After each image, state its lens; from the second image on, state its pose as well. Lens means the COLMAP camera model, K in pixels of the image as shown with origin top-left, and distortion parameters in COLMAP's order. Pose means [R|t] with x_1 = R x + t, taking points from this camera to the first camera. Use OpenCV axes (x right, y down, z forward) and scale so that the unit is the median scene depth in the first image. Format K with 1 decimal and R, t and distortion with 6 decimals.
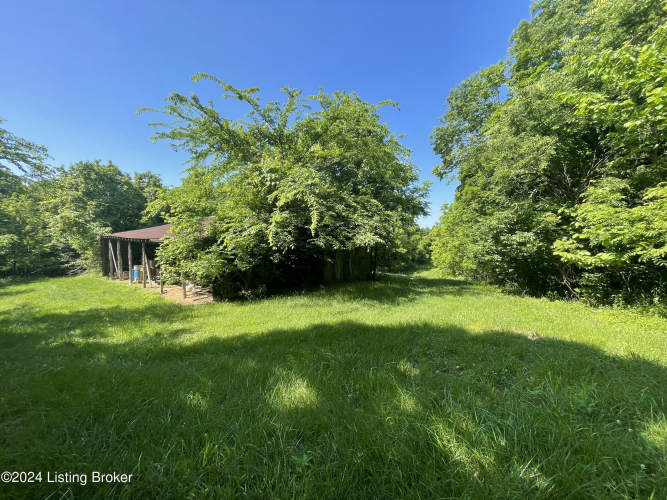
lens RADIAL K [[268.9, 0, 333.9], [0, 268.9, 250.2], [0, 0, 1]] dist [-0.000358, -0.001504]
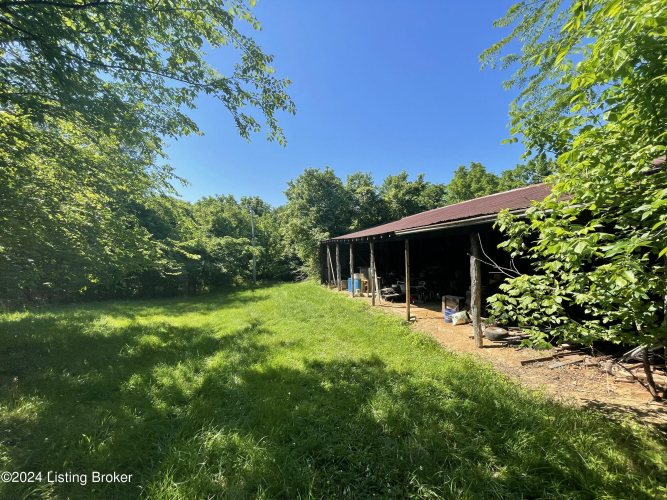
lens RADIAL K [[268.9, 0, 333.6], [0, 268.9, 251.3], [0, 0, 1]] dist [-0.000358, -0.001504]
pose [[0.804450, -0.023091, -0.593571, -0.210258], [-0.000612, 0.999211, -0.039699, 0.015347], [0.594020, 0.032299, 0.803802, 0.207707]]
